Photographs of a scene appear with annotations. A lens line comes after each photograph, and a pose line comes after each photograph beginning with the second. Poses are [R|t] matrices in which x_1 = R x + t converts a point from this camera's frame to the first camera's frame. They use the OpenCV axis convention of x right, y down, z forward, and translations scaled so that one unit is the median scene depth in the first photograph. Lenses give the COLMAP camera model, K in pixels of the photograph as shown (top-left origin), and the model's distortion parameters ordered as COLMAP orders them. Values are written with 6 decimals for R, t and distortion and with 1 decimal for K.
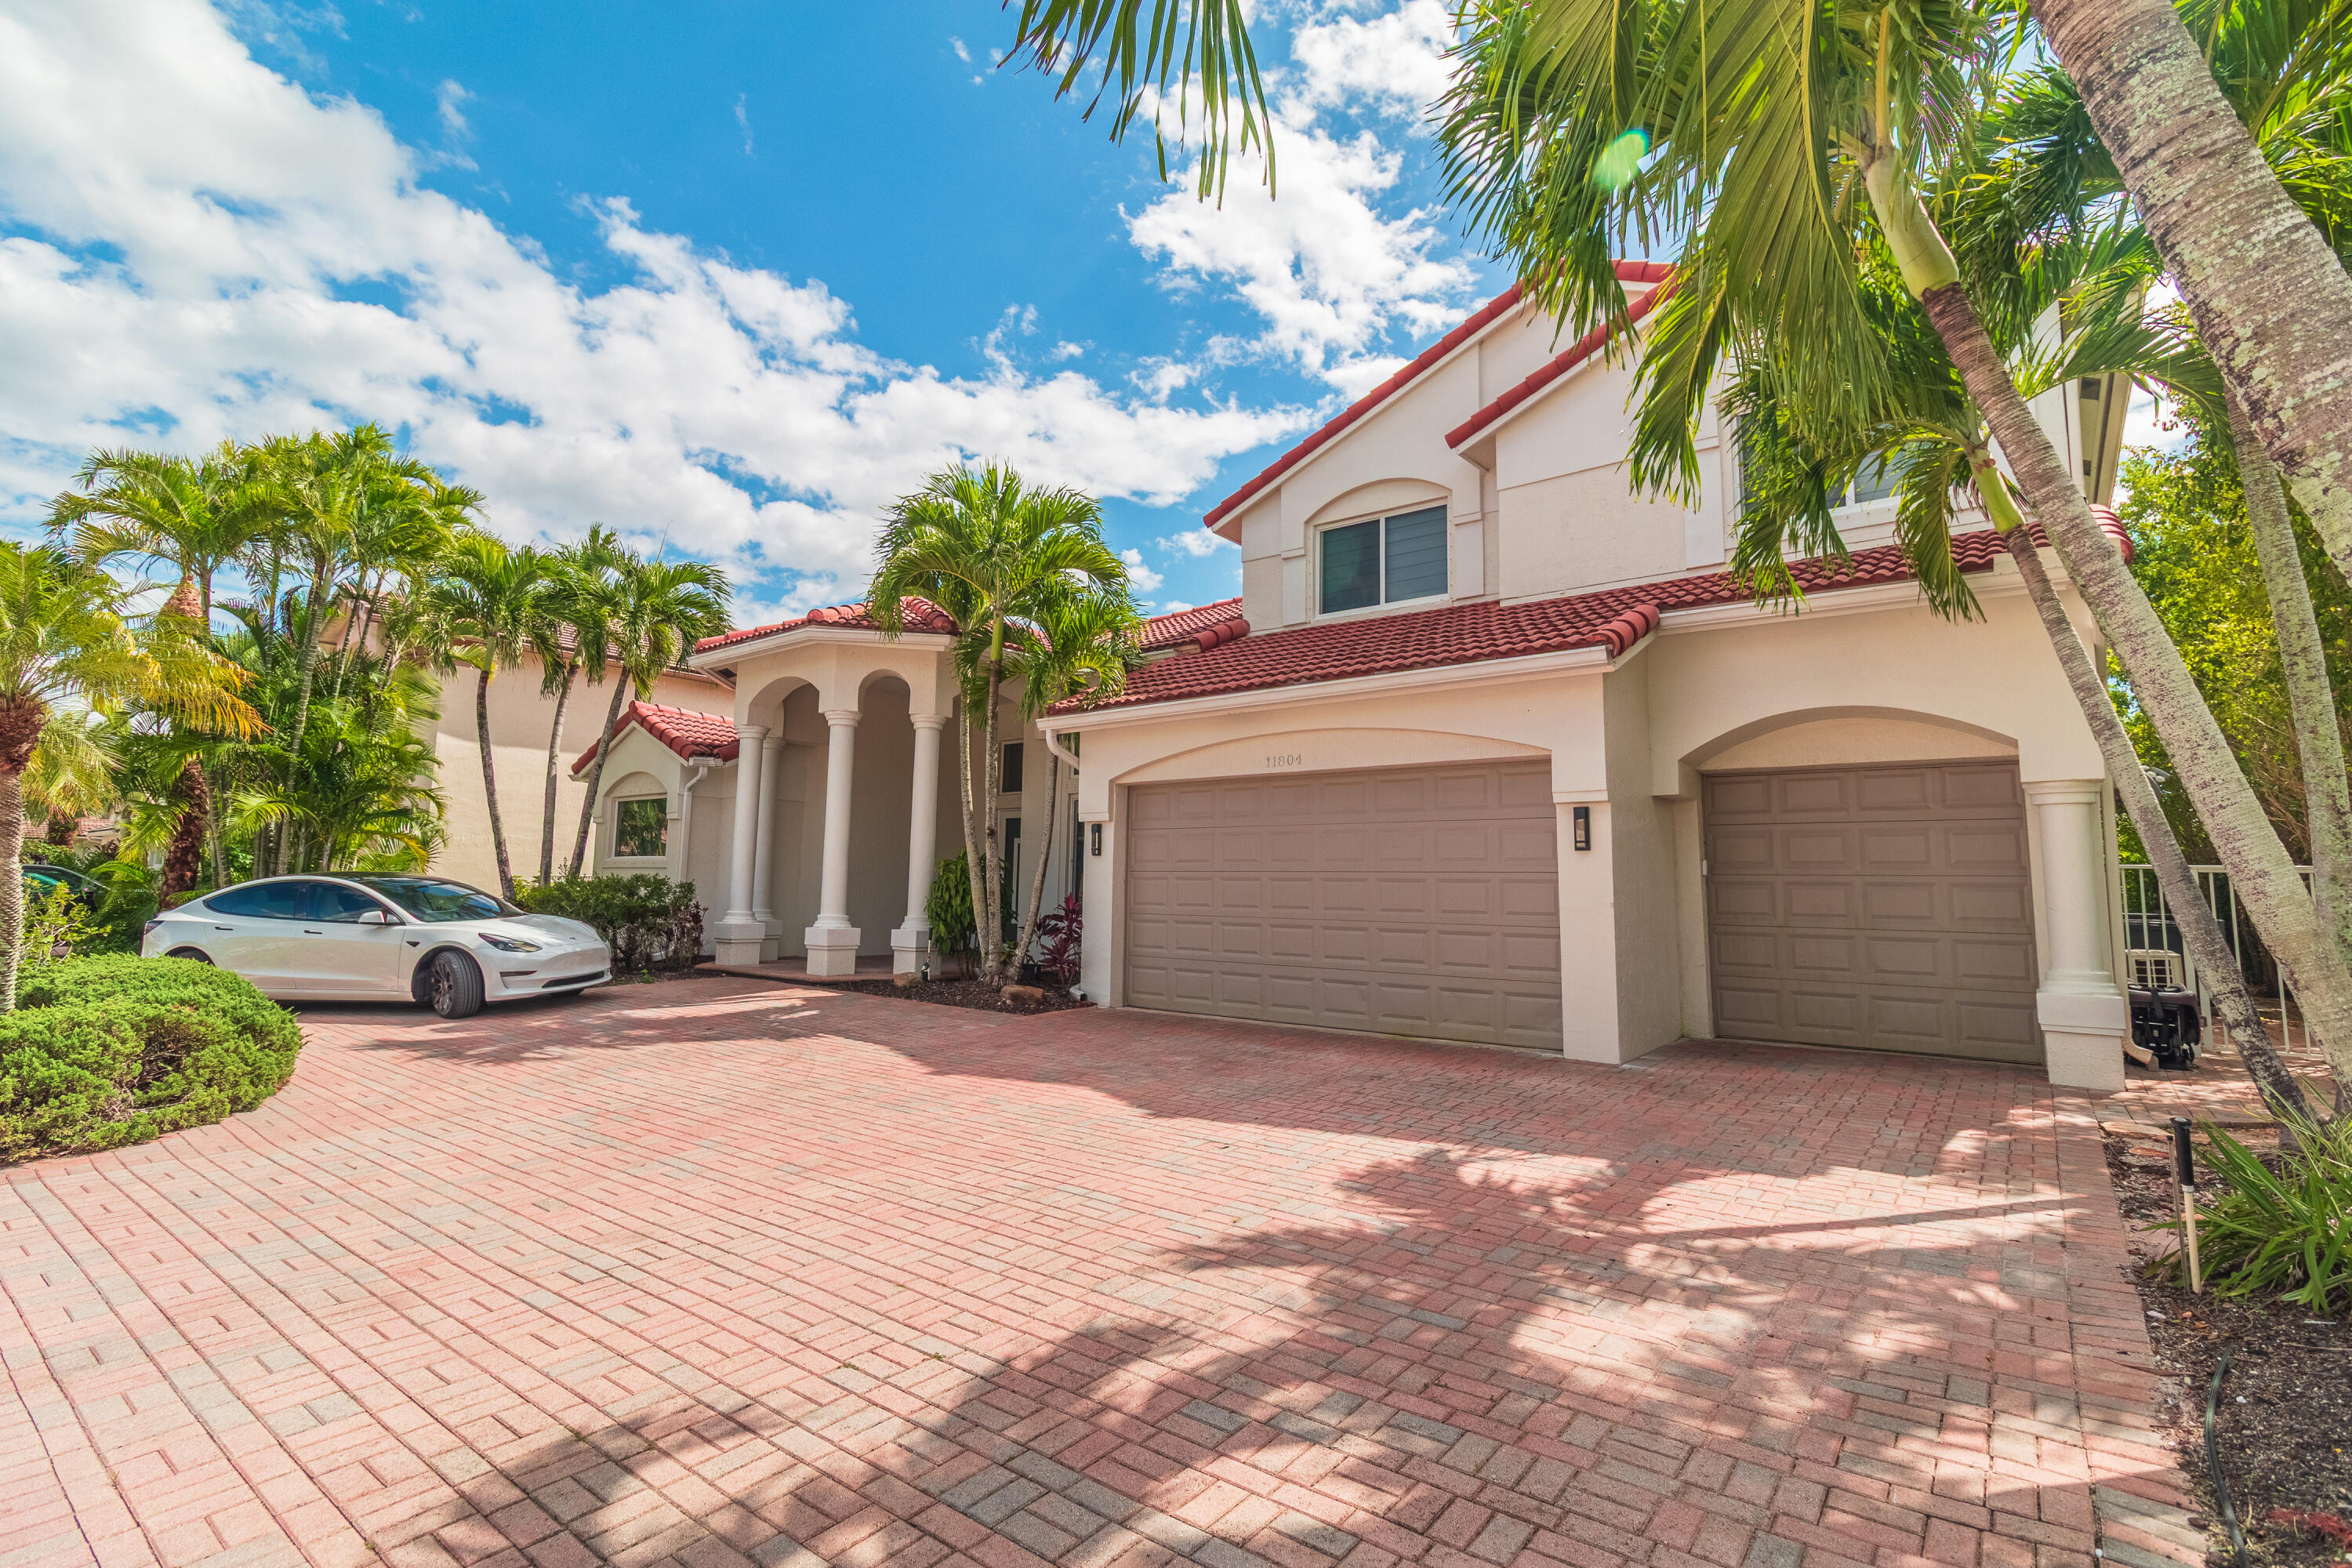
lens RADIAL K [[1098.5, 0, 1176.8], [0, 1098.5, 759.5], [0, 0, 1]] dist [0.000762, 0.000125]
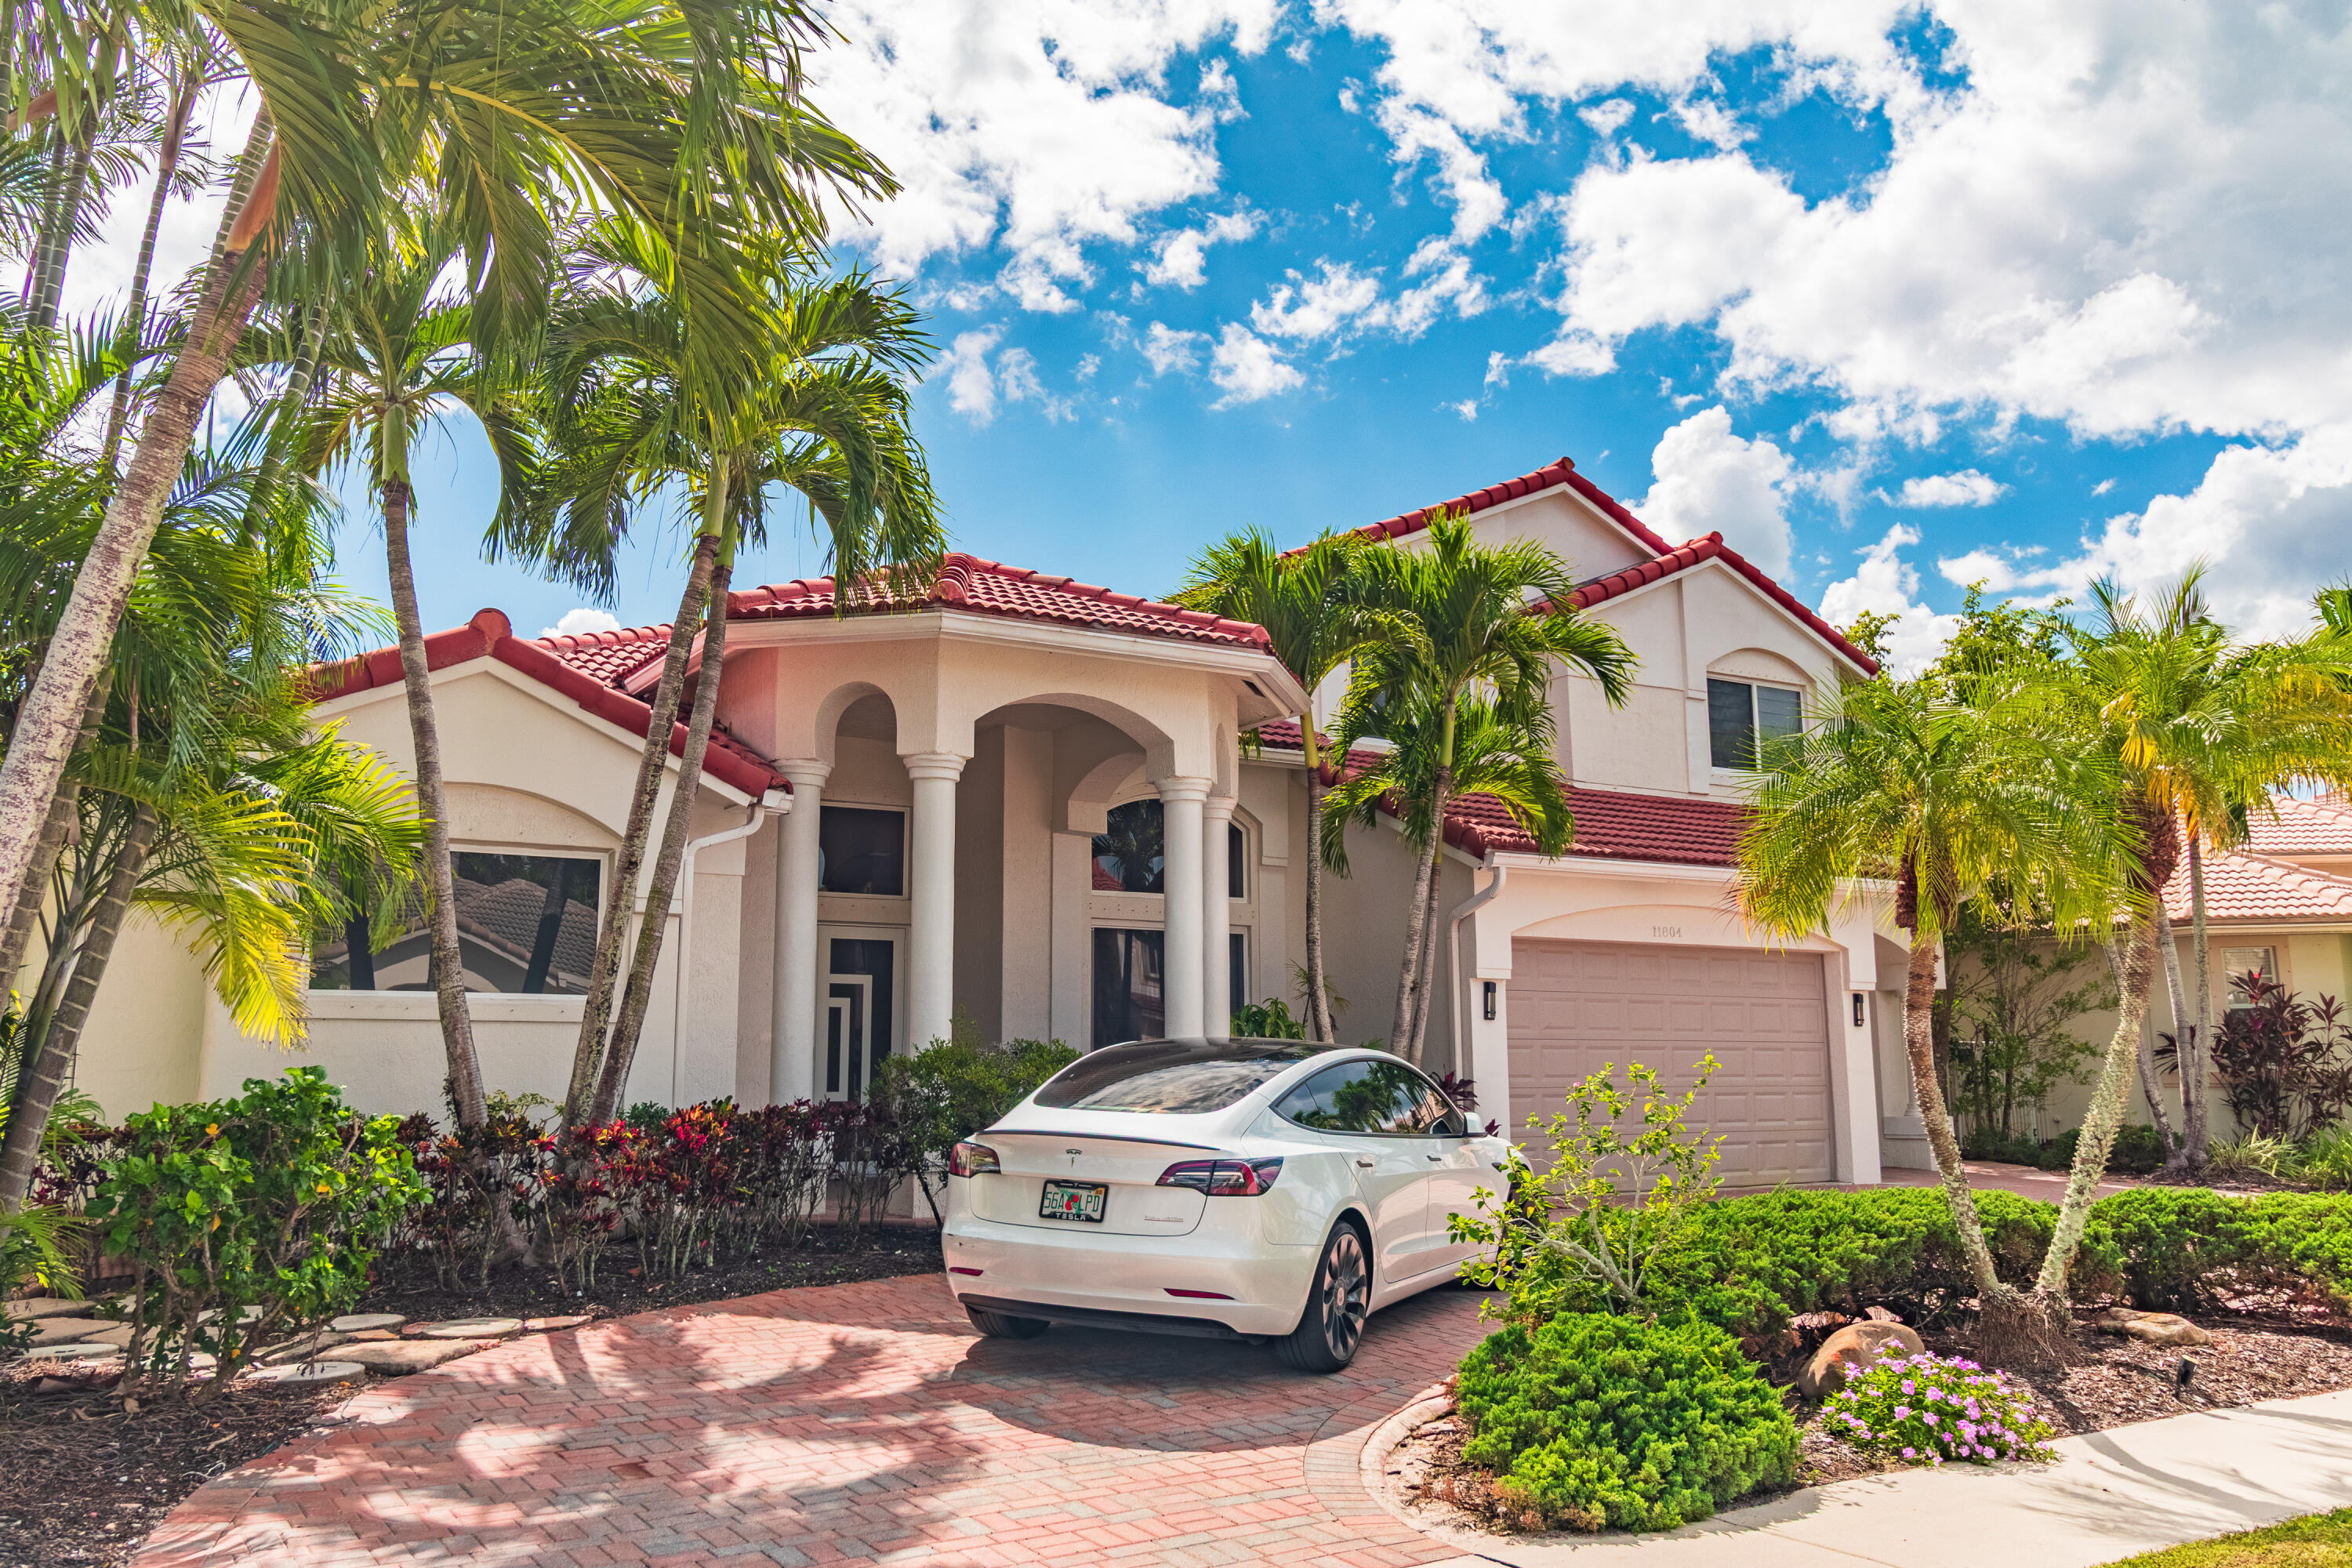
lens RADIAL K [[1859.3, 0, 1176.0], [0, 1859.3, 784.0], [0, 0, 1]] dist [-0.002992, 0.000104]
pose [[0.331092, 0.131141, 0.934441, -1.534518], [-0.103821, 0.989346, -0.102061, 0.081065], [-0.937870, -0.063223, 0.341179, 0.767072]]
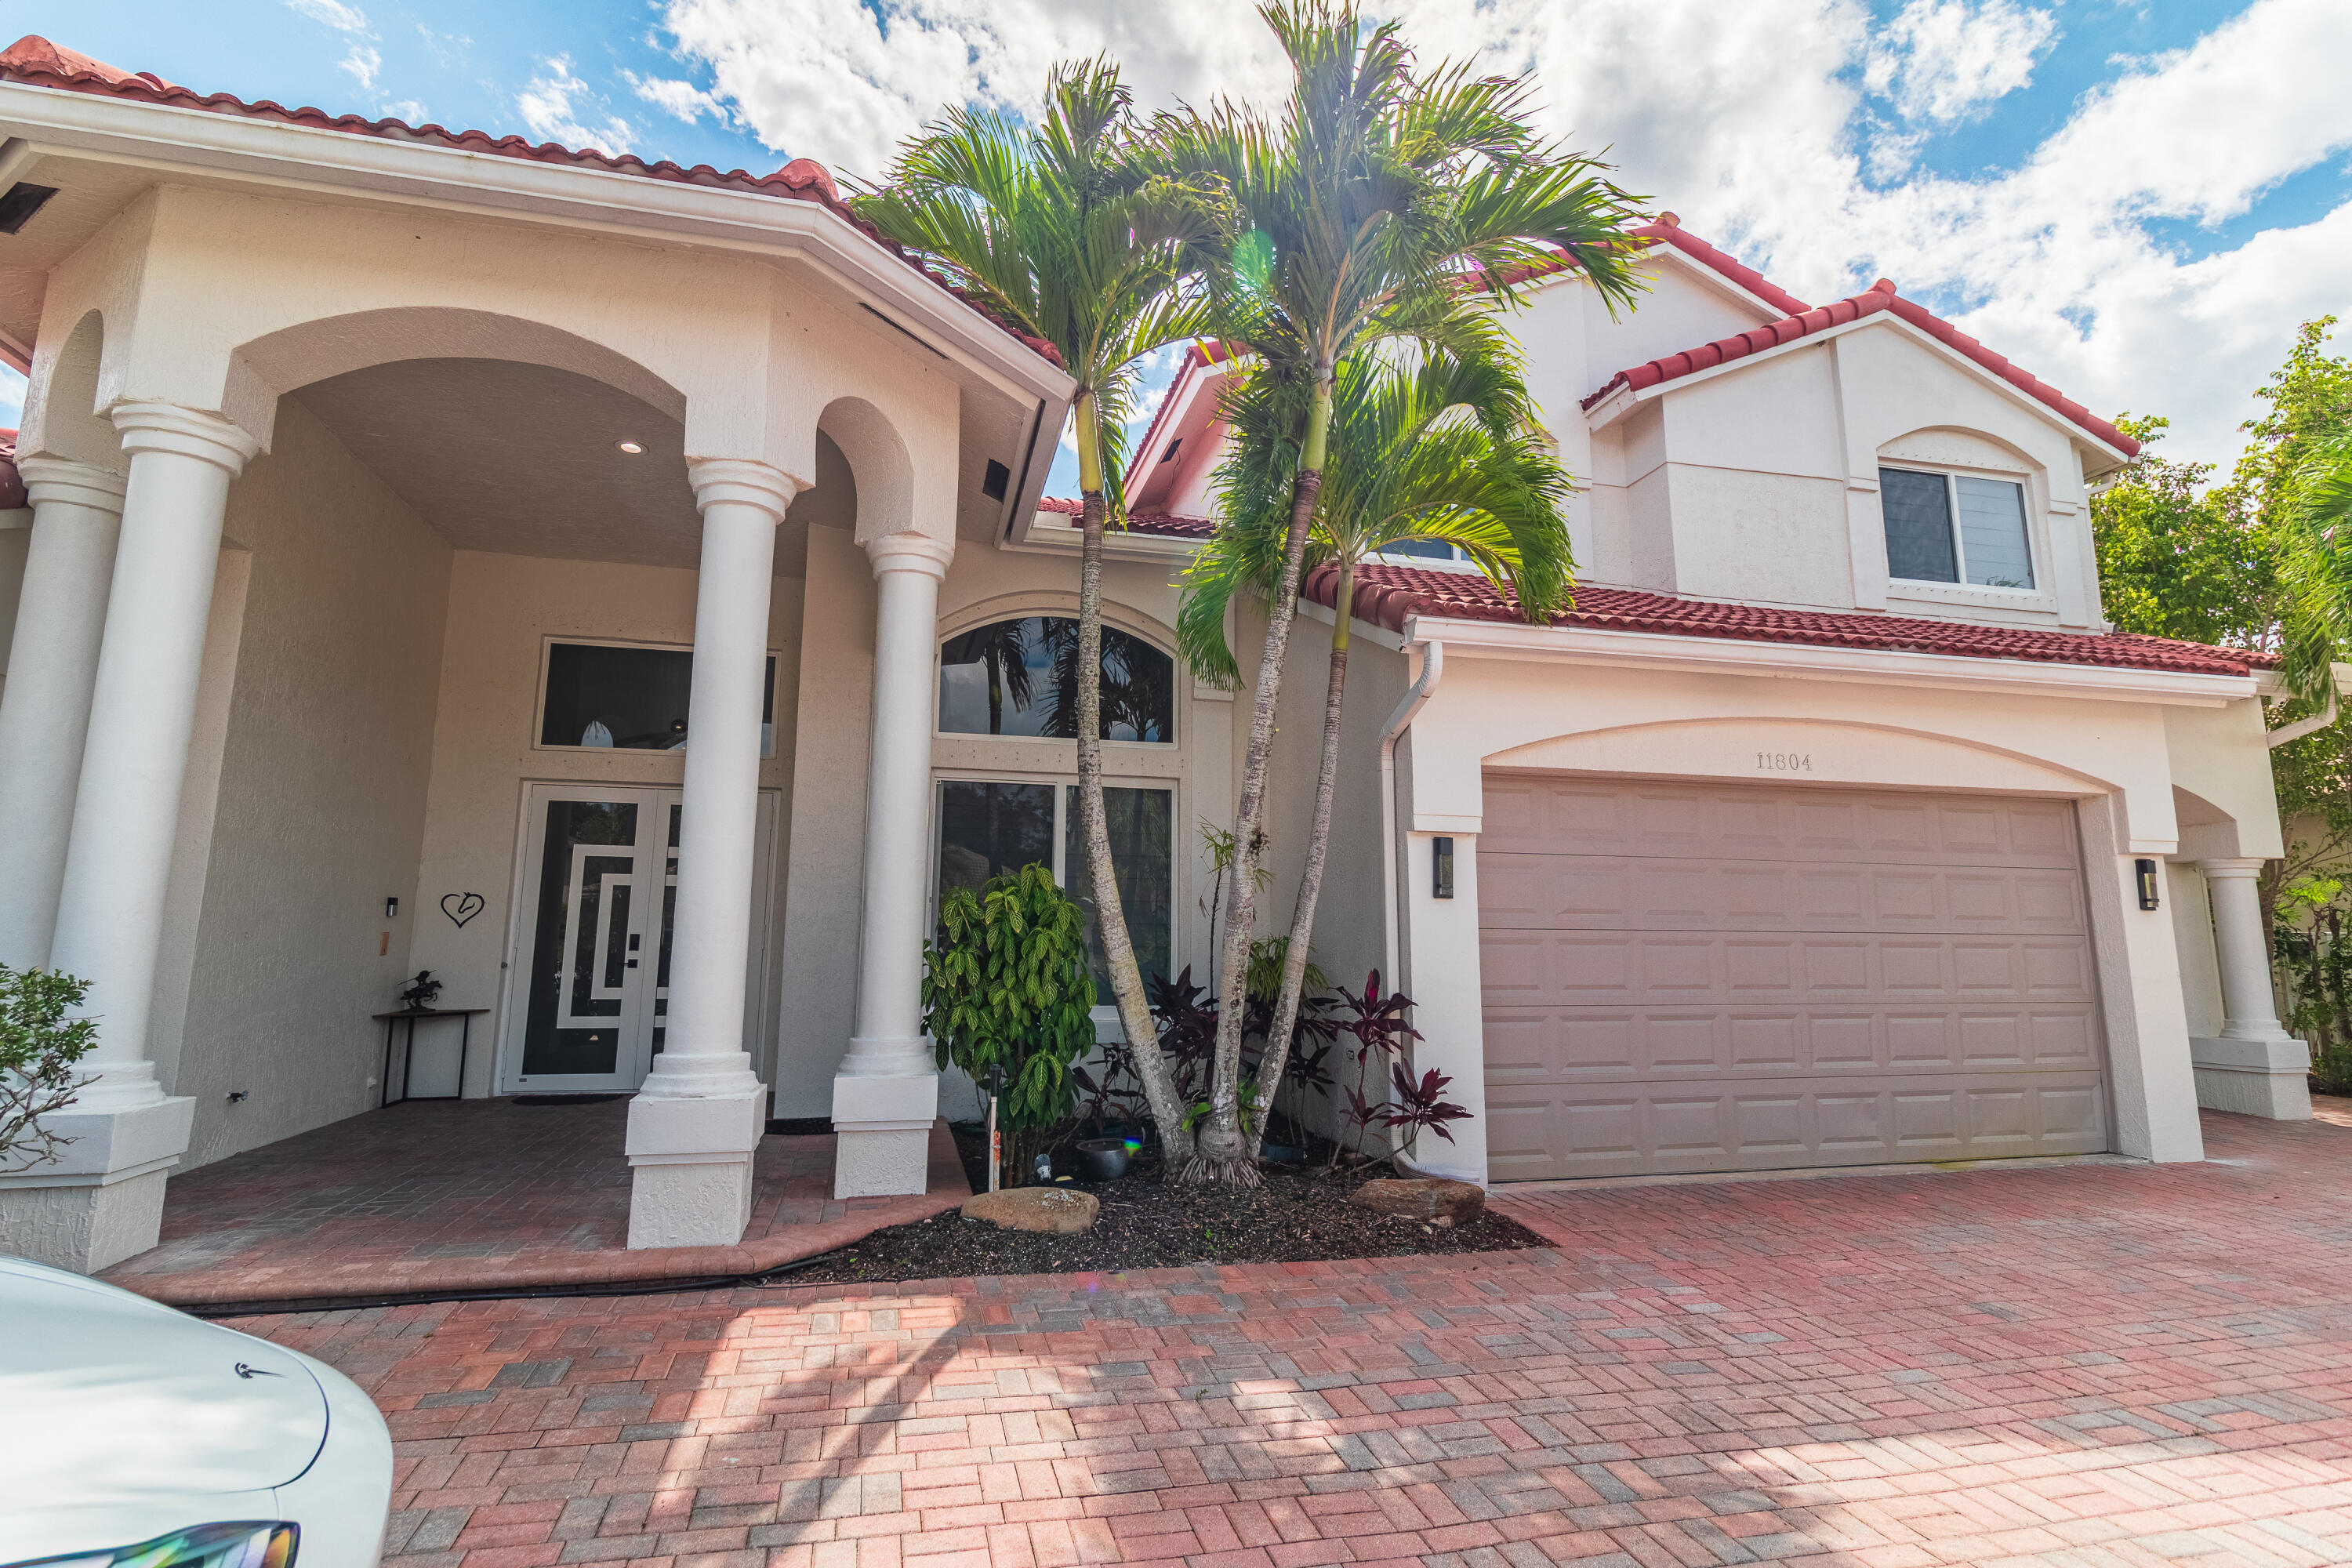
lens RADIAL K [[1138.5, 0, 1172.9], [0, 1138.5, 769.2], [0, 0, 1]] dist [0.000727, -0.000083]
pose [[0.615680, 0.109420, 0.780362, -0.593033], [-0.091165, 0.993553, -0.067387, 0.076689], [-0.782705, -0.029653, 0.621687, 0.782111]]
